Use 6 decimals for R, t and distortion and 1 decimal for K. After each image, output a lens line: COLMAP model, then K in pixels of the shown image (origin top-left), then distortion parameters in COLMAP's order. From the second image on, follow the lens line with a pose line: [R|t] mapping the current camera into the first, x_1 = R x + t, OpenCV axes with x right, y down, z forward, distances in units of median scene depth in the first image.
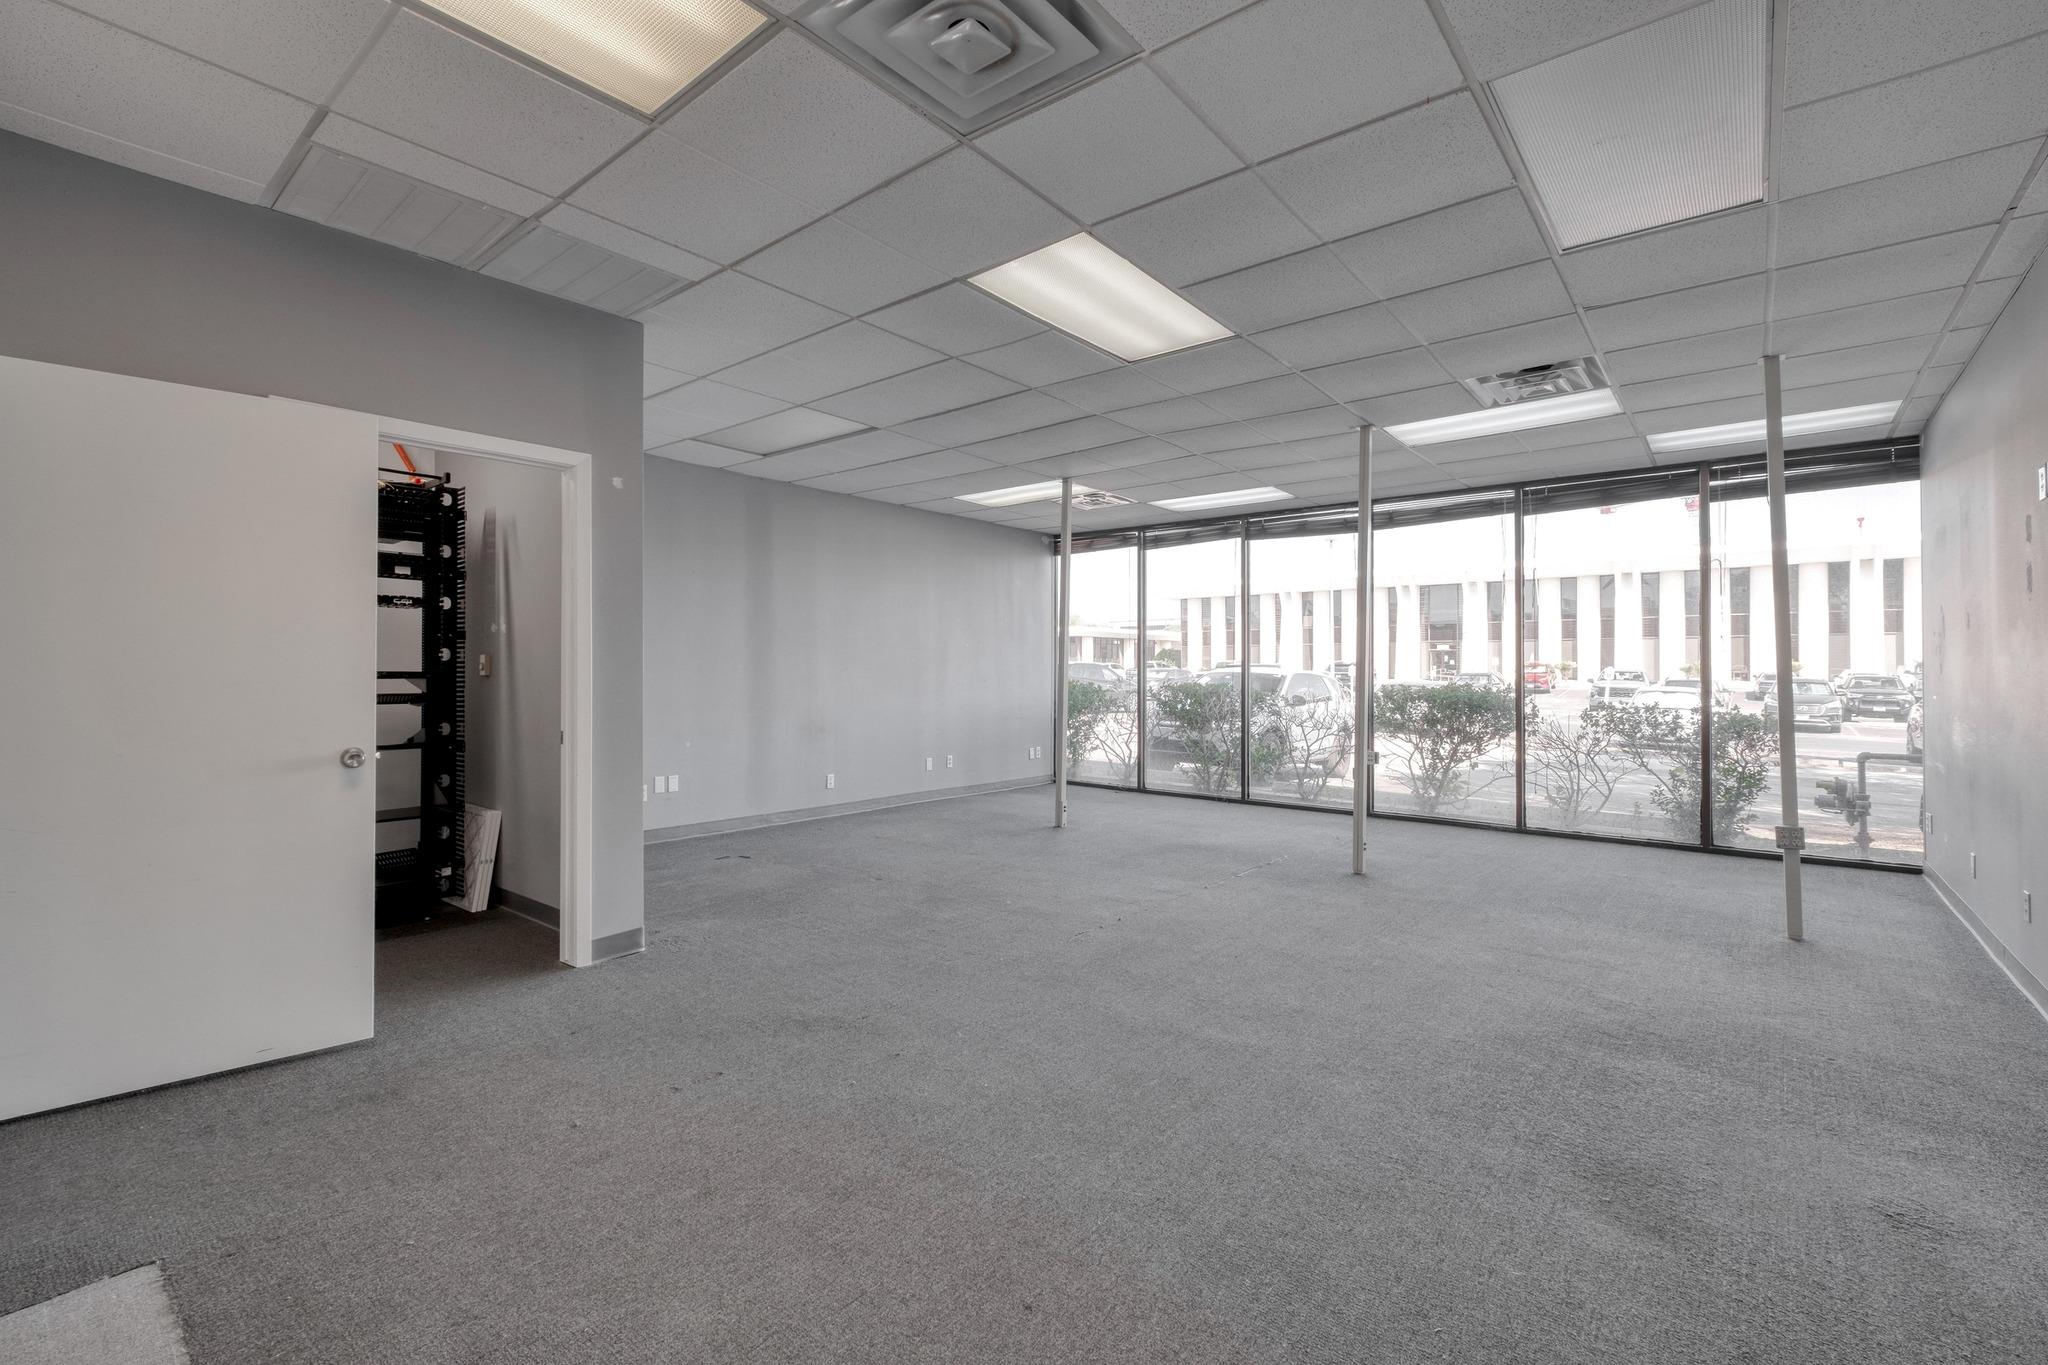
lens RADIAL K [[883.5, 0, 1017.7], [0, 883.5, 670.4], [0, 0, 1]] dist [0.003338, -0.002546]
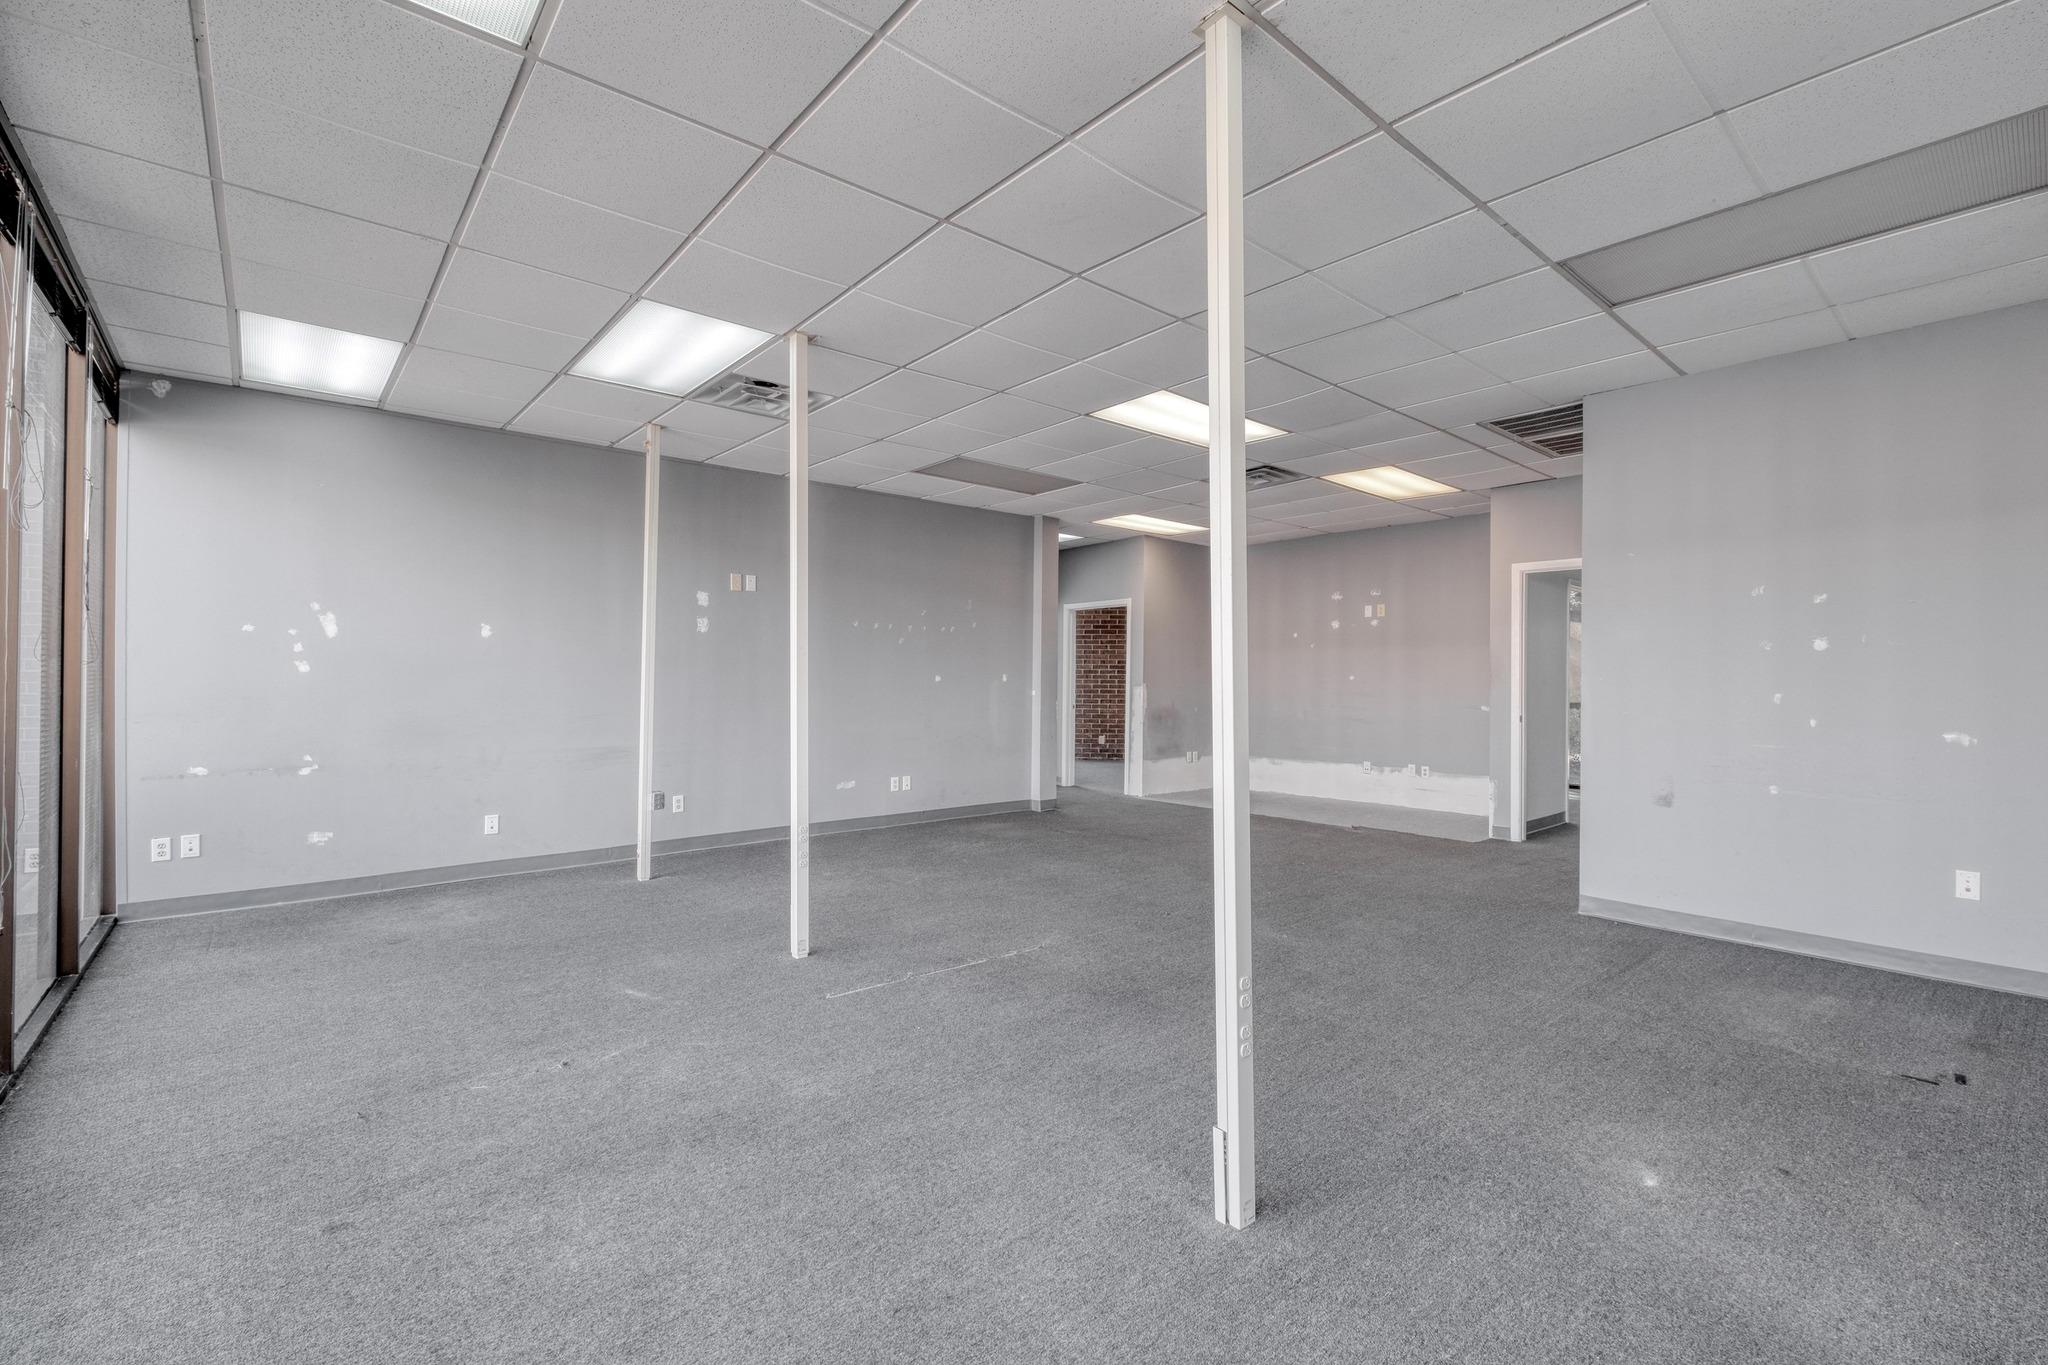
lens RADIAL K [[883.5, 0, 1019.7], [0, 883.5, 680.4], [0, 0, 1]] dist [0.003338, -0.002546]
pose [[-0.984896, -0.008998, 0.172912, 0.054895], [-0.009194, 0.999958, -0.000336, 0.003349], [-0.172902, -0.001920, -0.984937, 1.046783]]
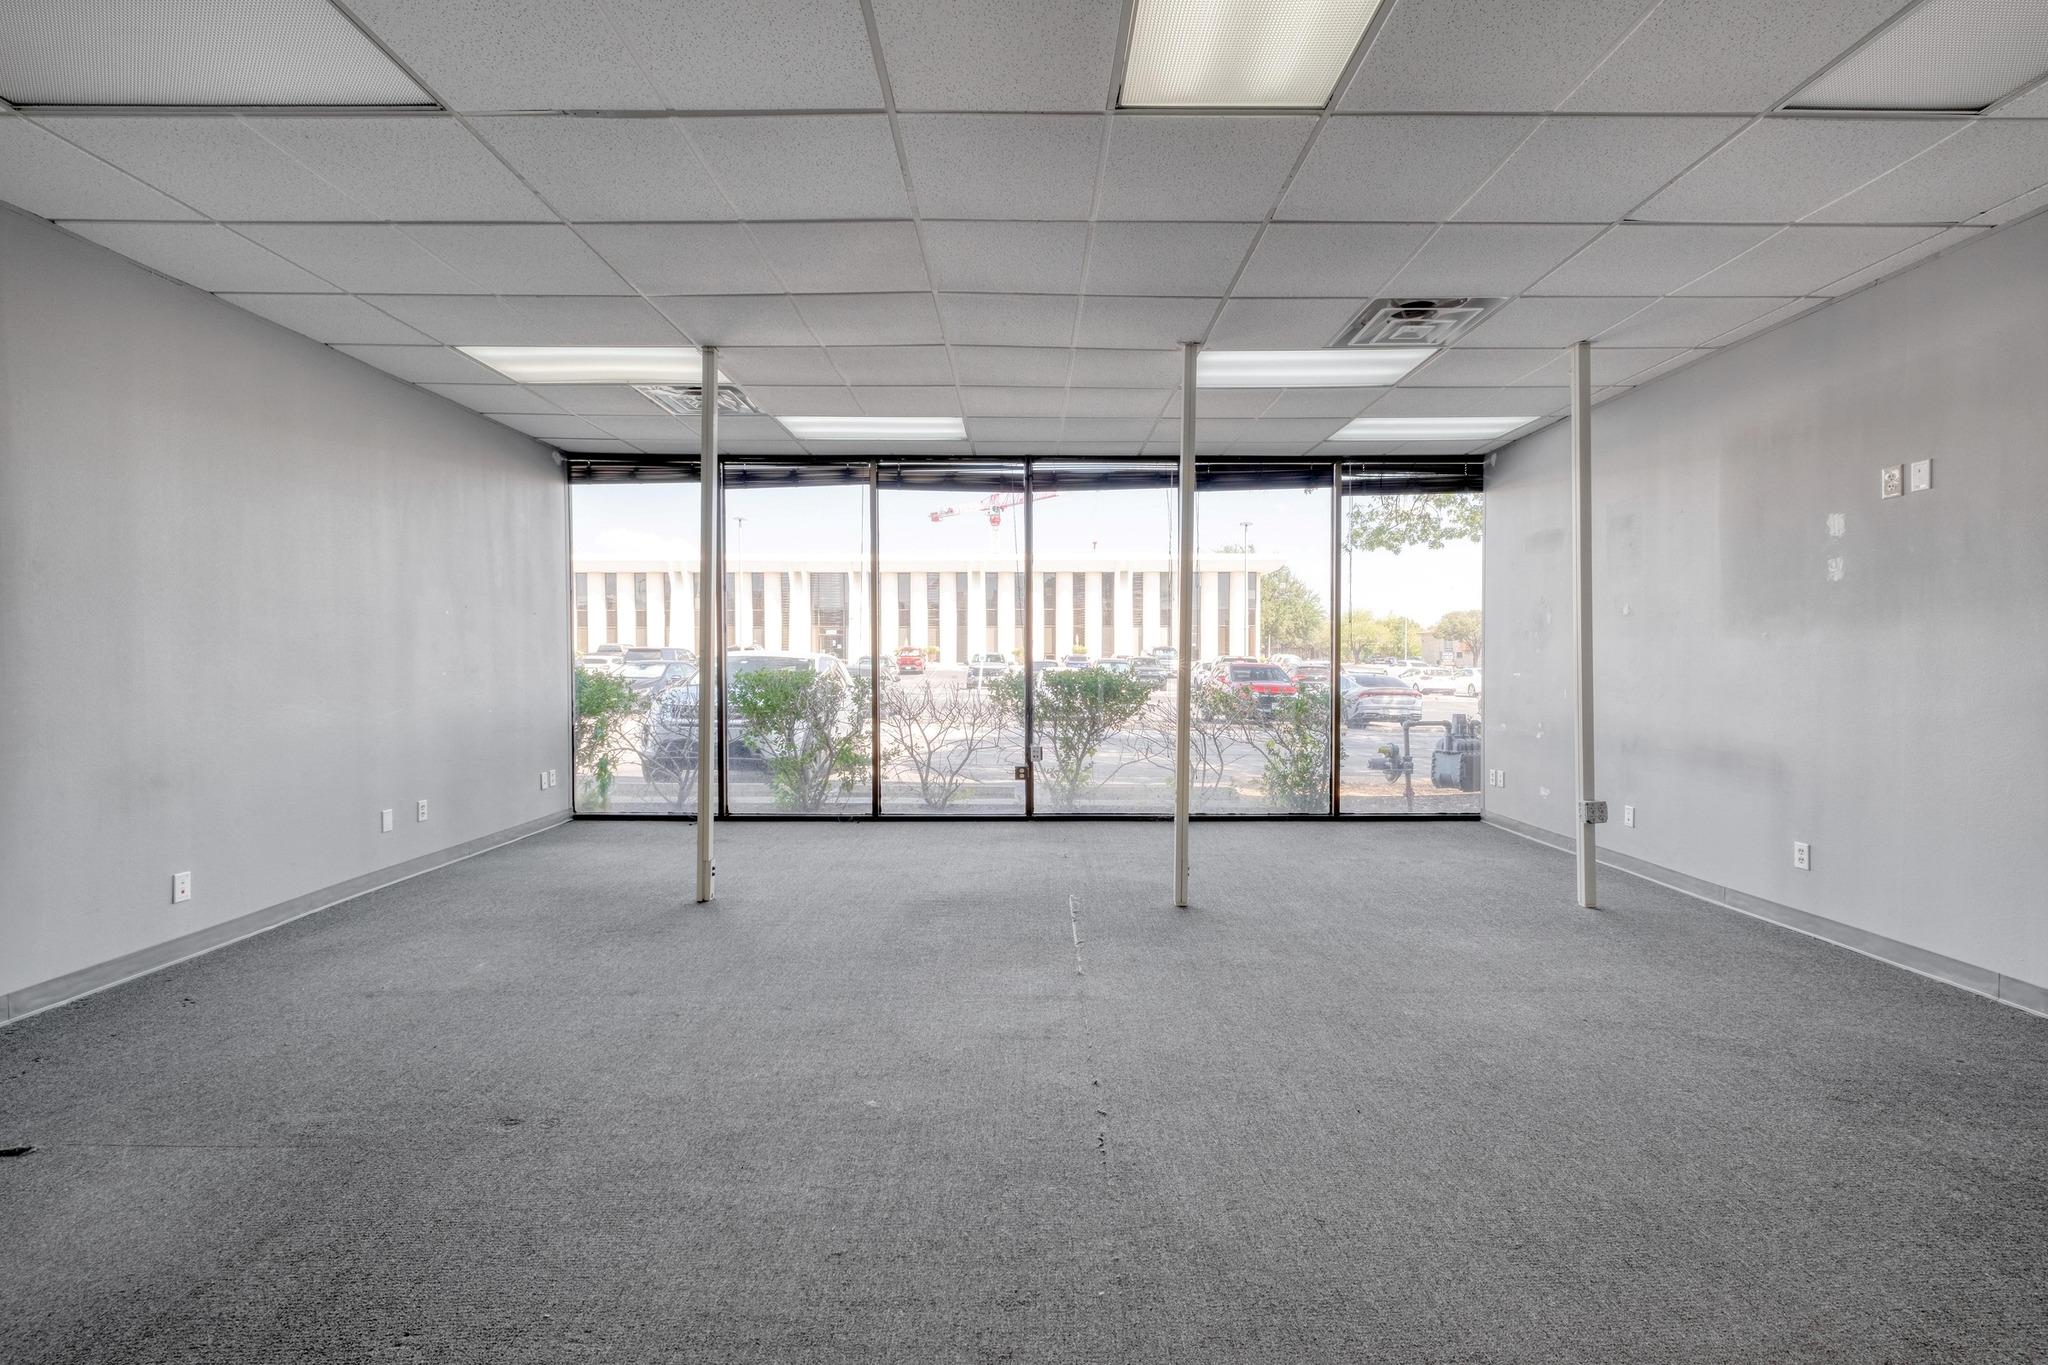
lens RADIAL K [[883.5, 0, 1025.7], [0, 883.5, 678.9], [0, 0, 1]] dist [0.003338, -0.002546]
pose [[0.769142, -0.020409, 0.638751, -0.145903], [0.002840, 0.999589, 0.028519, 0.000469], [-0.639071, -0.020121, 0.768884, 0.303040]]
